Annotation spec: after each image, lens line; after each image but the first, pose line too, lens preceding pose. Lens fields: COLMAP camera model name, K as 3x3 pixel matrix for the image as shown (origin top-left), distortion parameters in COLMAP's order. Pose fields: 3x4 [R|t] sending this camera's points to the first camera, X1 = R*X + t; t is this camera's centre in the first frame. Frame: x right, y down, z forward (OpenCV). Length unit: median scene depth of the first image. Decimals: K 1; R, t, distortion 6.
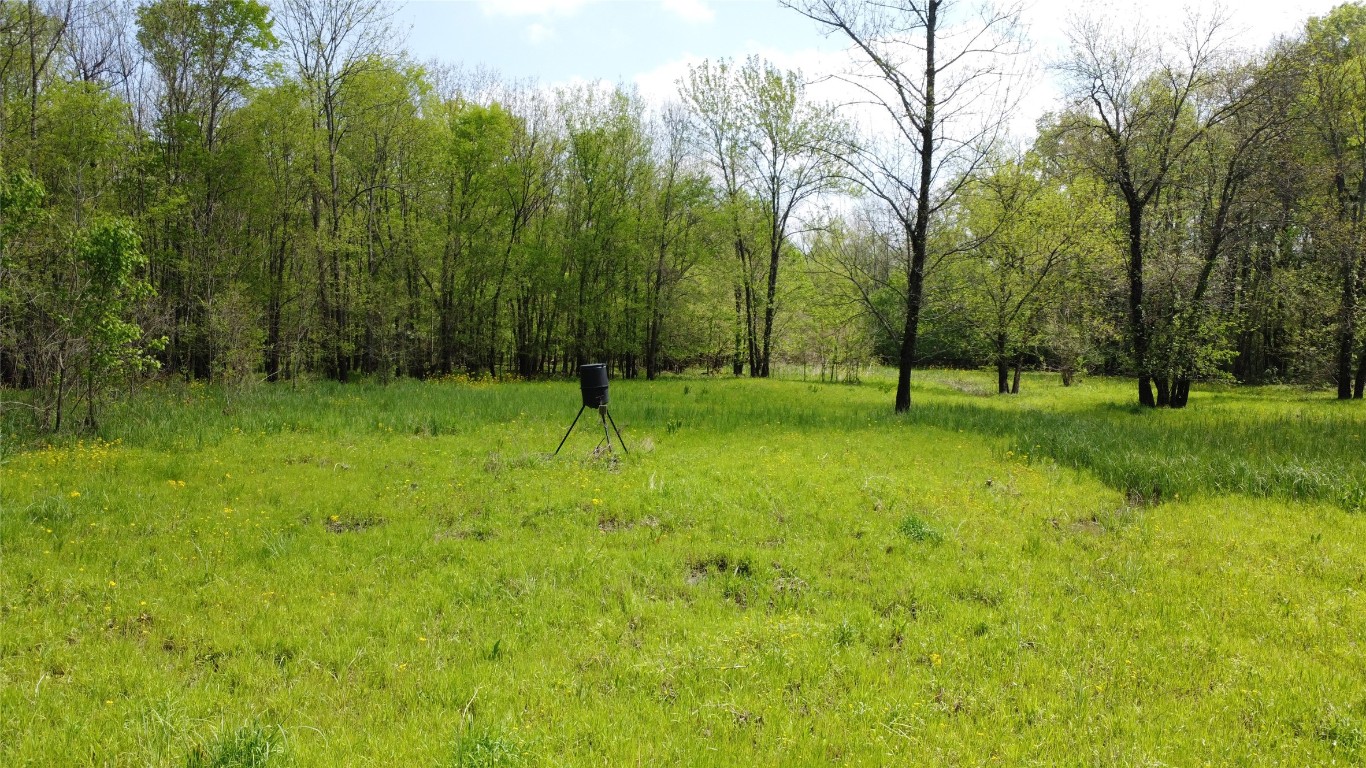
lens RADIAL K [[1020.4, 0, 683.4], [0, 1020.4, 380.1], [0, 0, 1]] dist [-0.006358, 0.000312]
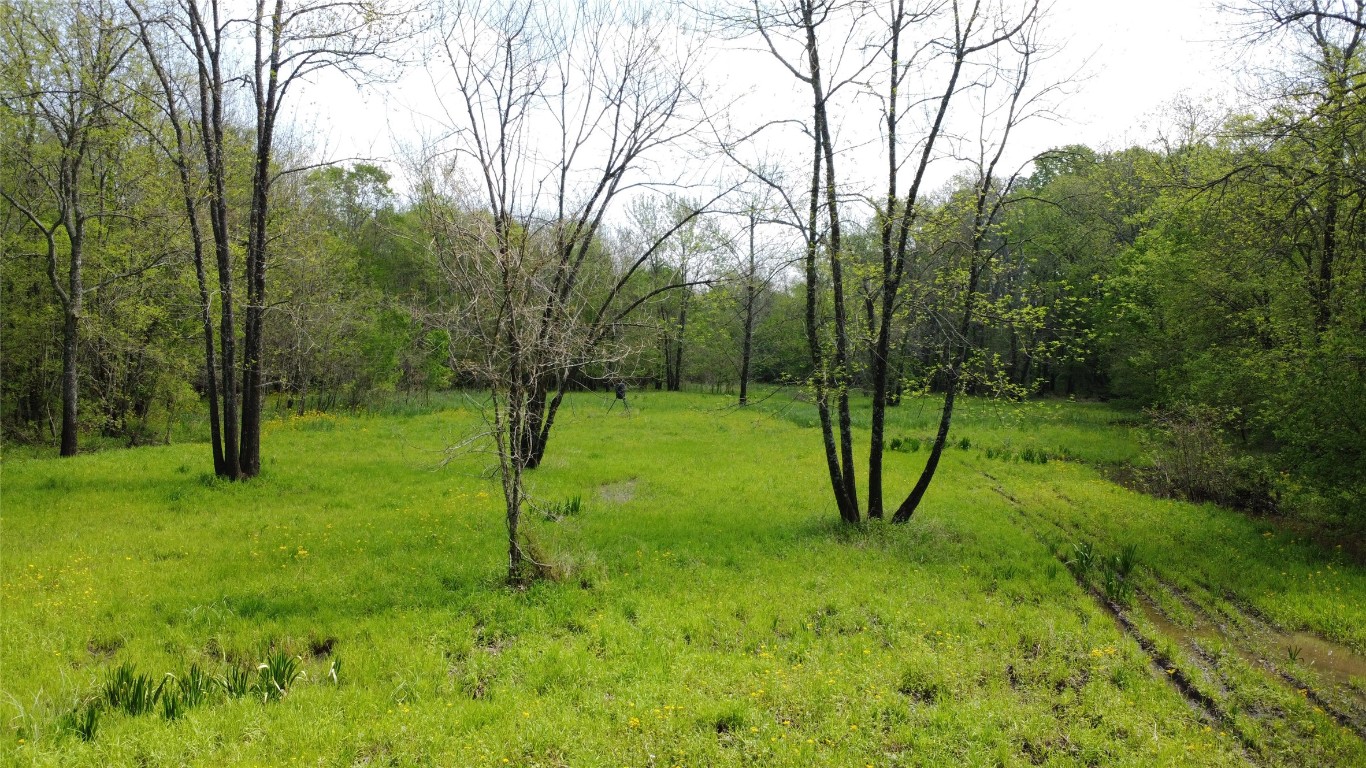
lens RADIAL K [[1020.4, 0, 683.1], [0, 1020.4, 385.8], [0, 0, 1]] dist [-0.006358, 0.000312]
pose [[0.995832, 0.011210, 0.090517, -0.052238], [-0.010430, 0.999904, -0.009094, 0.002863], [-0.090610, 0.008112, 0.995853, -0.562471]]
